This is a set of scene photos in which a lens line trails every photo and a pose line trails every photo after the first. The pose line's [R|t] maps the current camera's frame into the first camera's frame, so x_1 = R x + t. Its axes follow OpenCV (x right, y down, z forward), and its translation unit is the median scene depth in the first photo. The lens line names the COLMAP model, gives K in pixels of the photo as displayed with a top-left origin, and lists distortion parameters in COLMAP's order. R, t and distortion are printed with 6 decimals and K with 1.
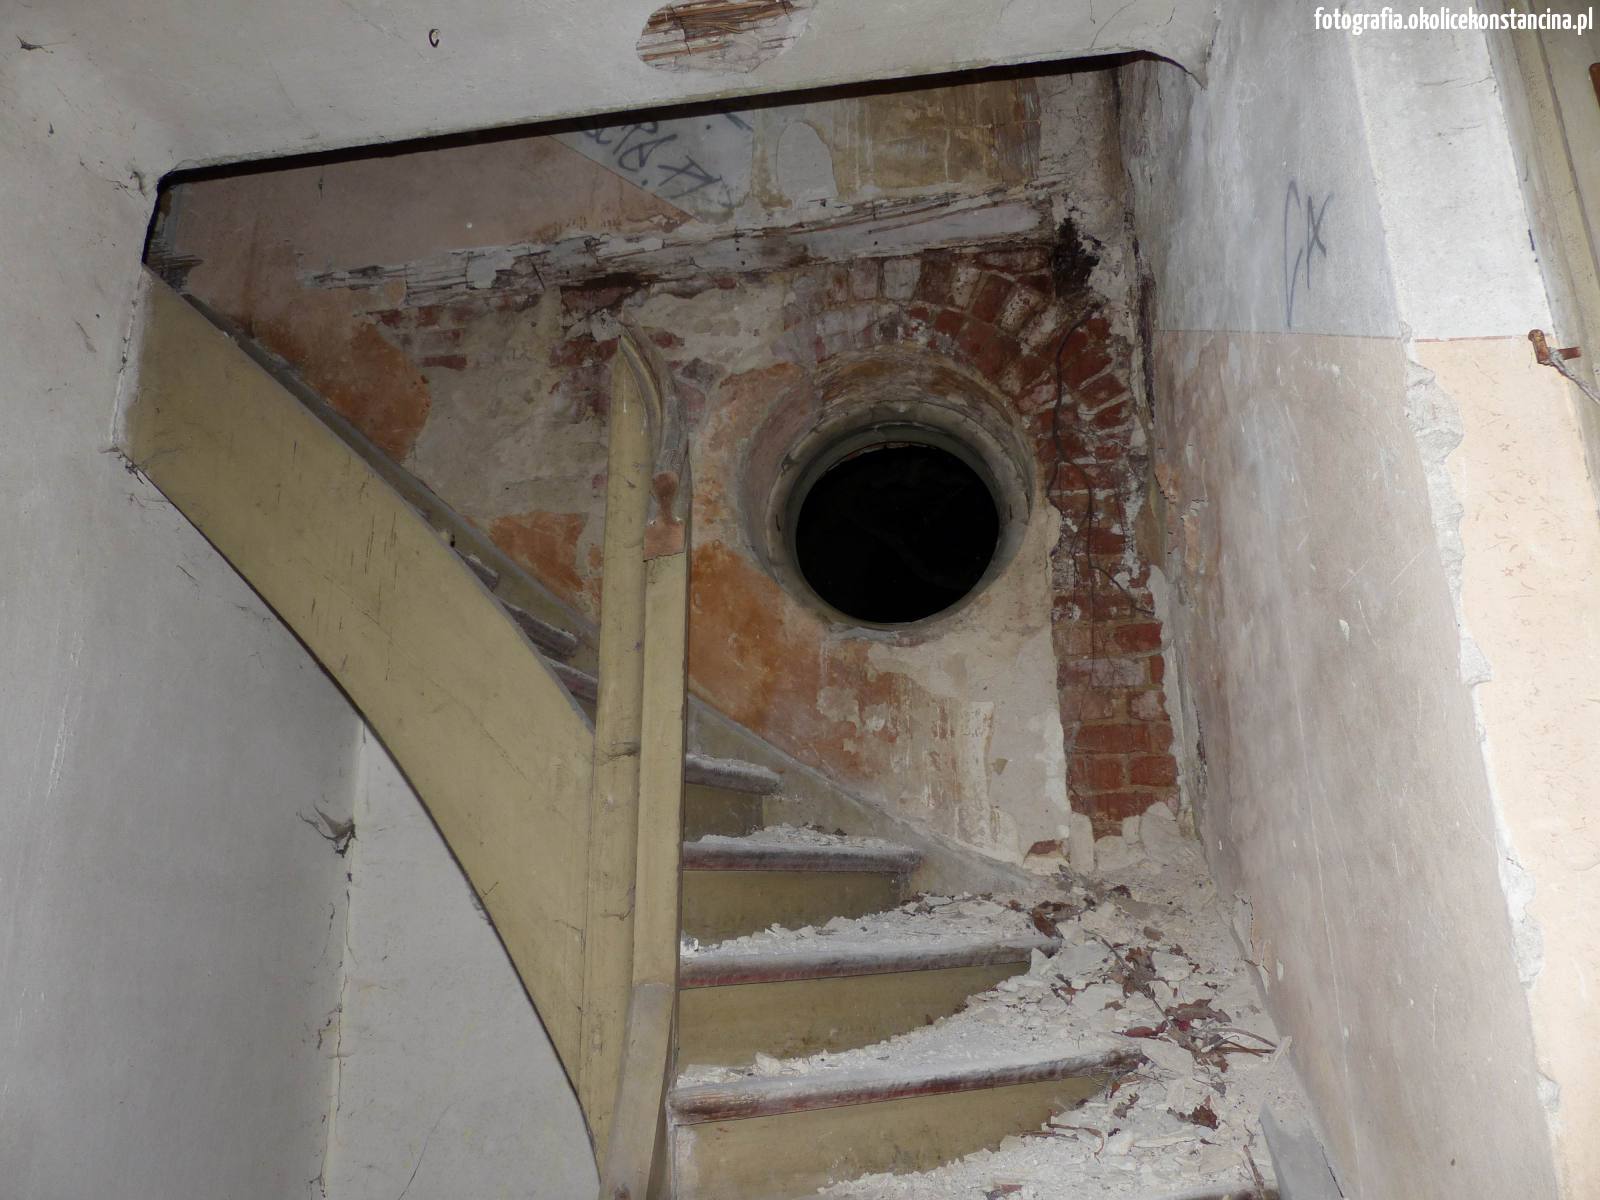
lens RADIAL K [[1203.5, 0, 803.8], [0, 1203.5, 601.7], [0, 0, 1]] dist [-0.028058, 0.015419]
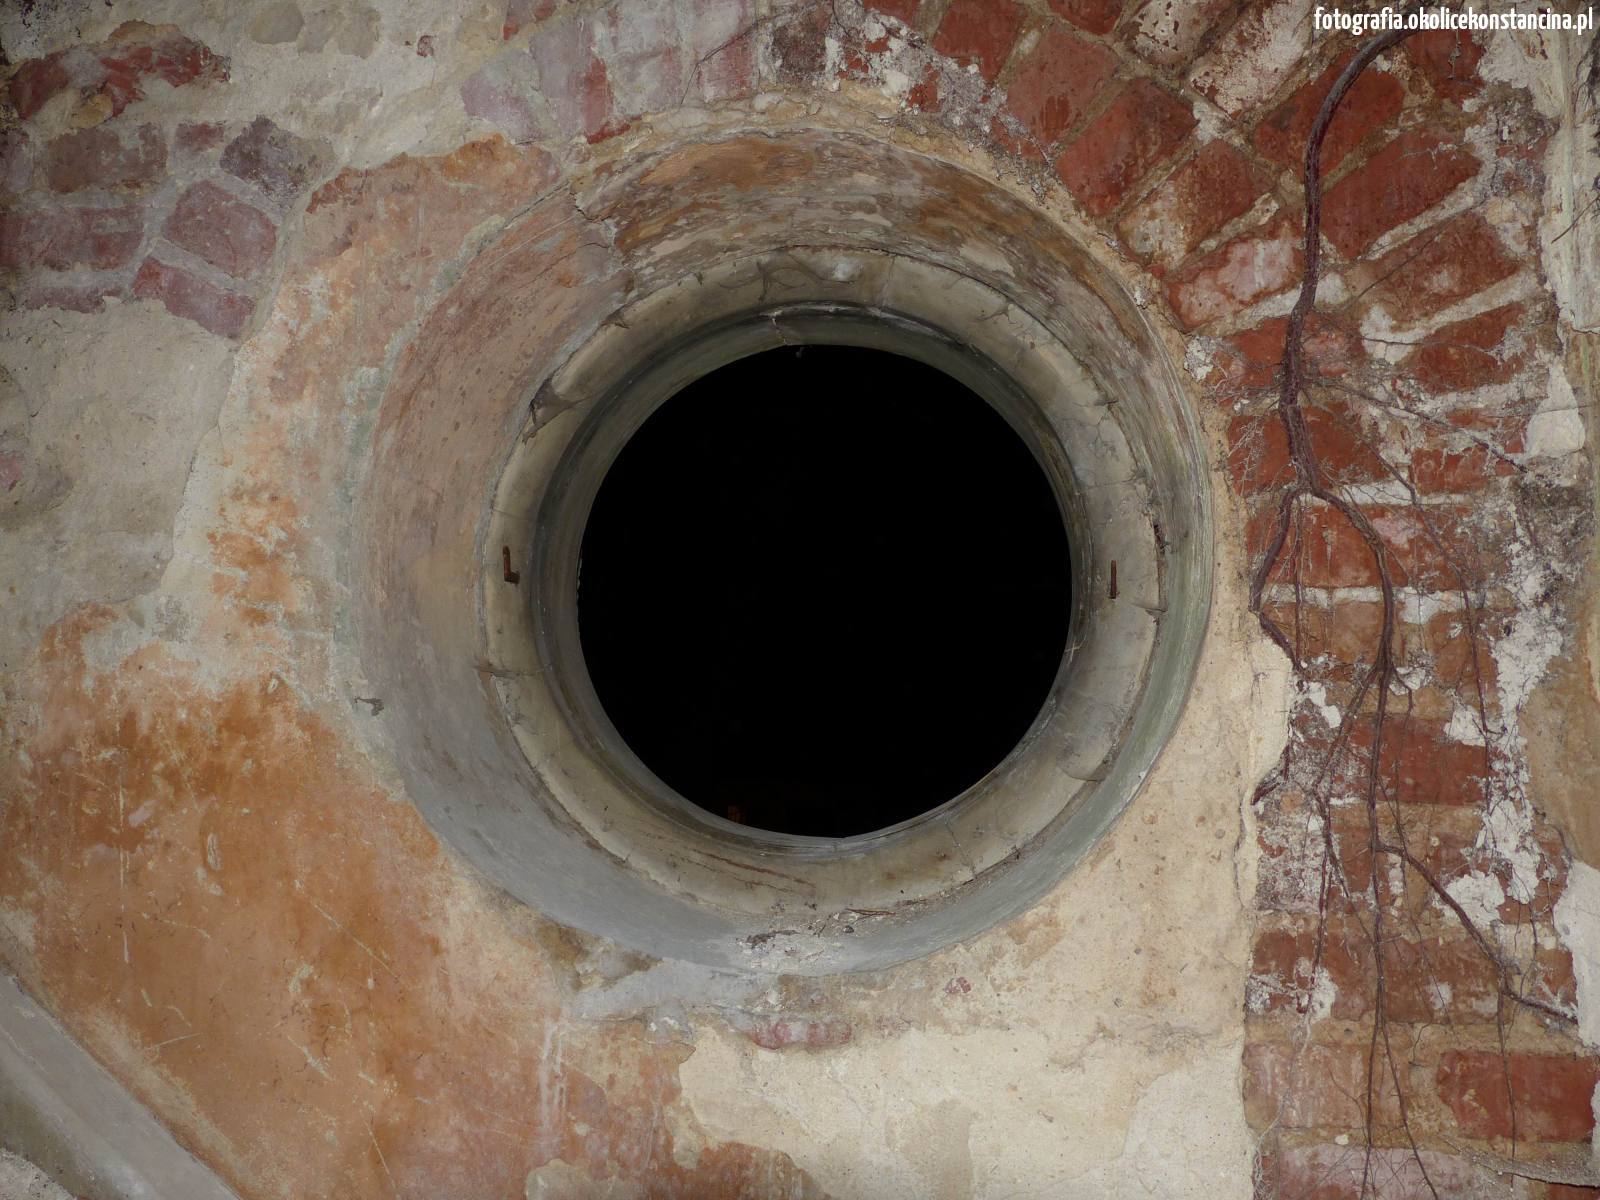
lens RADIAL K [[1203.5, 0, 792.3], [0, 1203.5, 597.0], [0, 0, 1]] dist [-0.028058, 0.015419]
pose [[0.999490, 0.031943, -0.000317, 0.077393], [-0.031317, 0.981770, 0.187478, -0.144131], [0.006299, -0.187372, 0.982269, 0.672031]]
